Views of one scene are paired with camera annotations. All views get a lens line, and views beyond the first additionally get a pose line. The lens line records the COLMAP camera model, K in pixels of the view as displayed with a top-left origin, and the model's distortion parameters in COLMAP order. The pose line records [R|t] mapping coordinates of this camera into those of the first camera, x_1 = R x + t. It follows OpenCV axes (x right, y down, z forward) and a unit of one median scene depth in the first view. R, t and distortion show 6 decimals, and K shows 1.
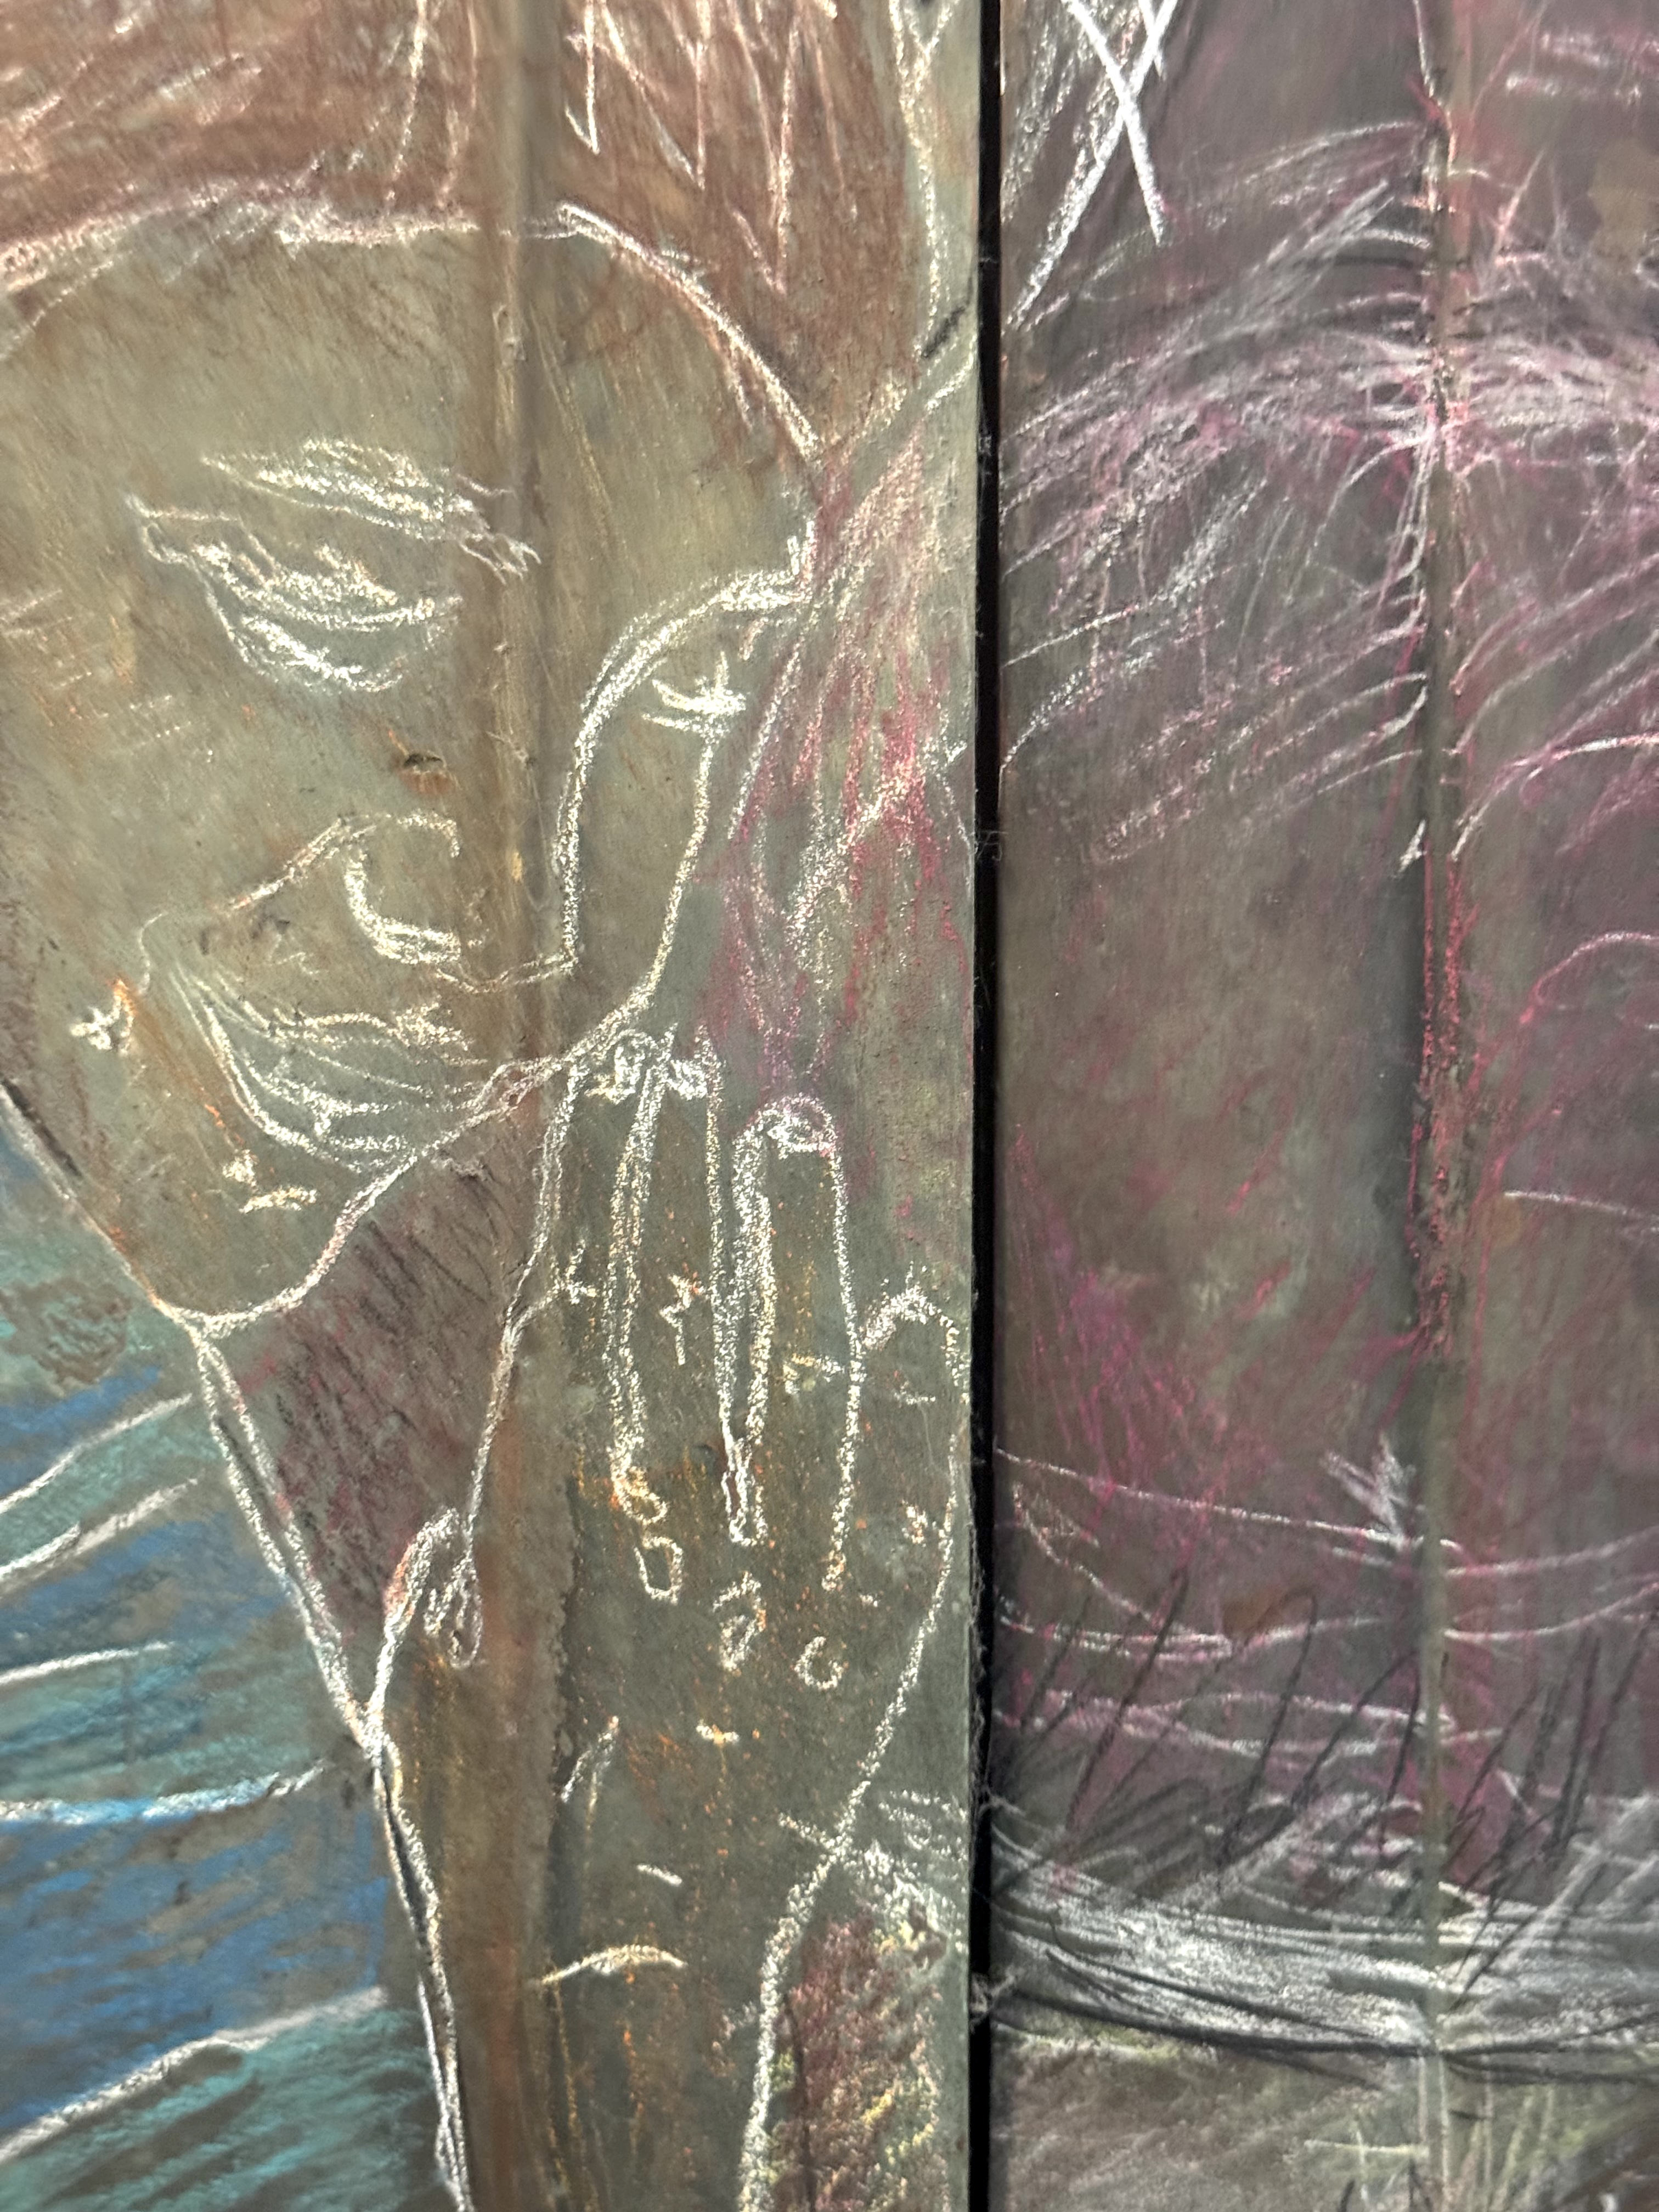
lens RADIAL K [[3102.8, 0, 831.7], [0, 3102.8, 1105.6], [0, 0, 1]] dist [0.098216, 0.000000]
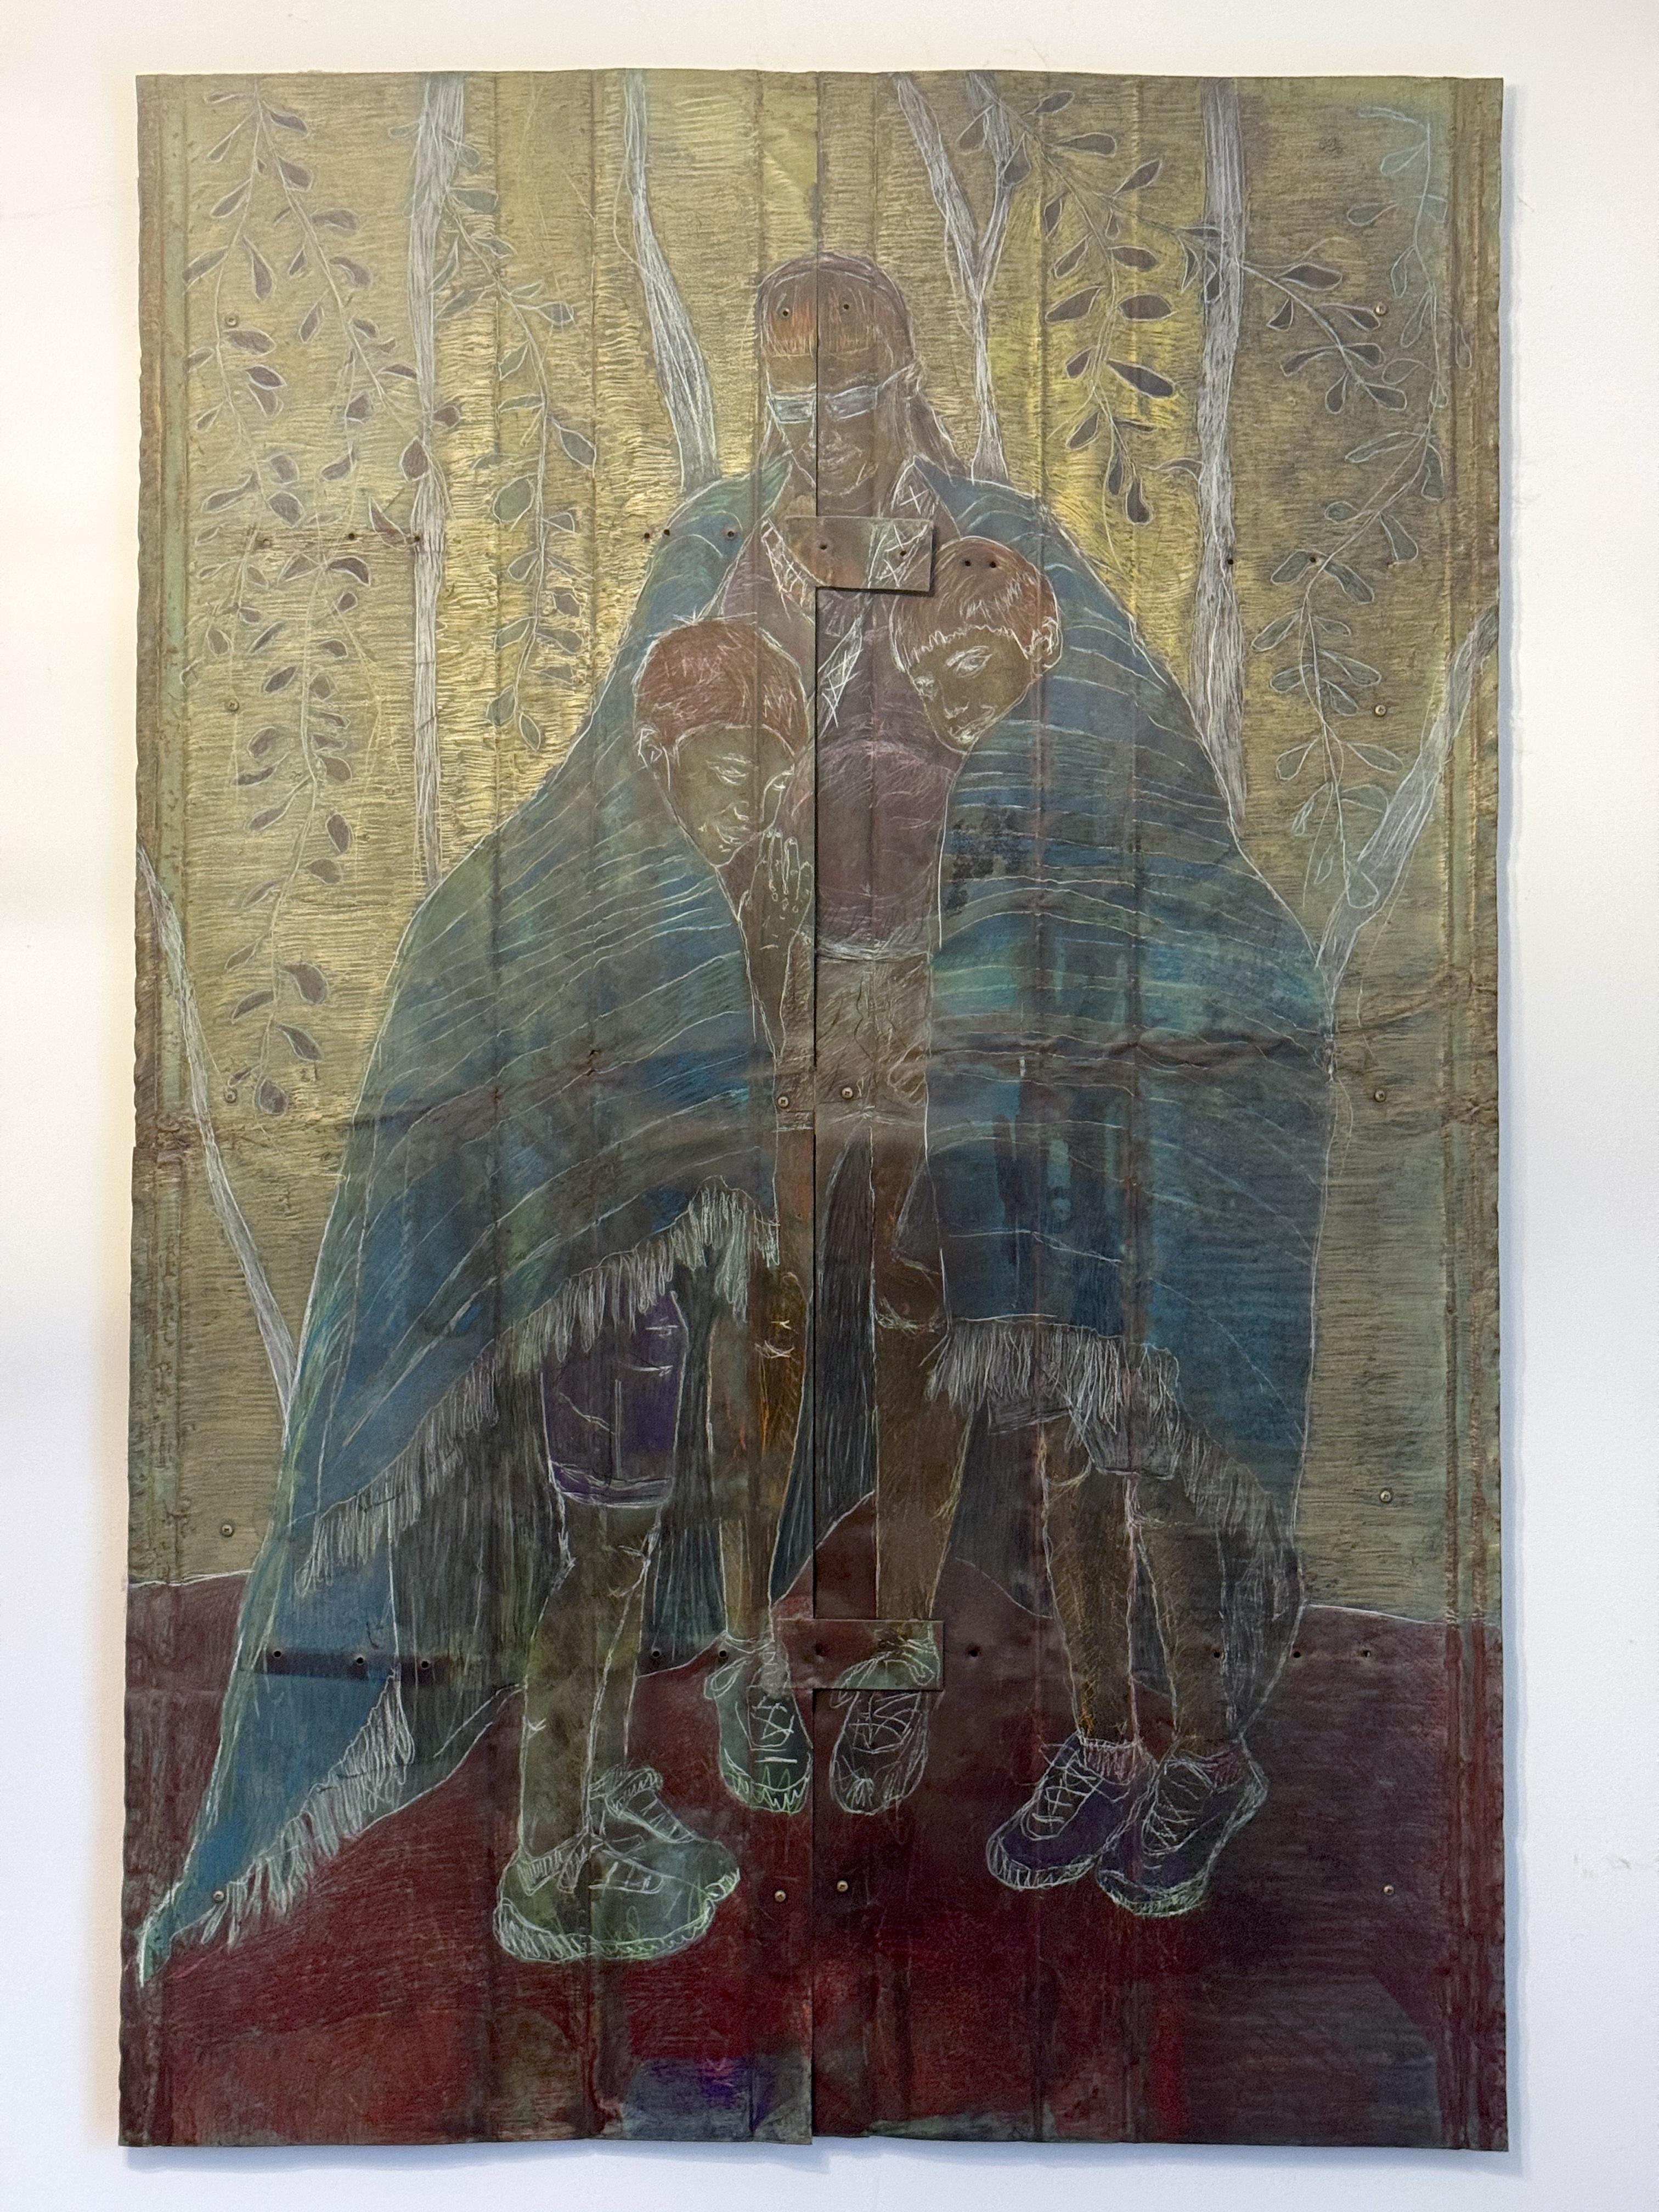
lens RADIAL K [[3102.8, 0, 834.8], [0, 3102.8, 1107.7], [0, 0, 1]] dist [0.098216, 0.000000]
pose [[0.998686, -0.003252, 0.051134, -0.306008], [0.003036, 0.999986, 0.004307, 0.645750], [-0.051148, -0.004146, 0.998682, -6.832373]]
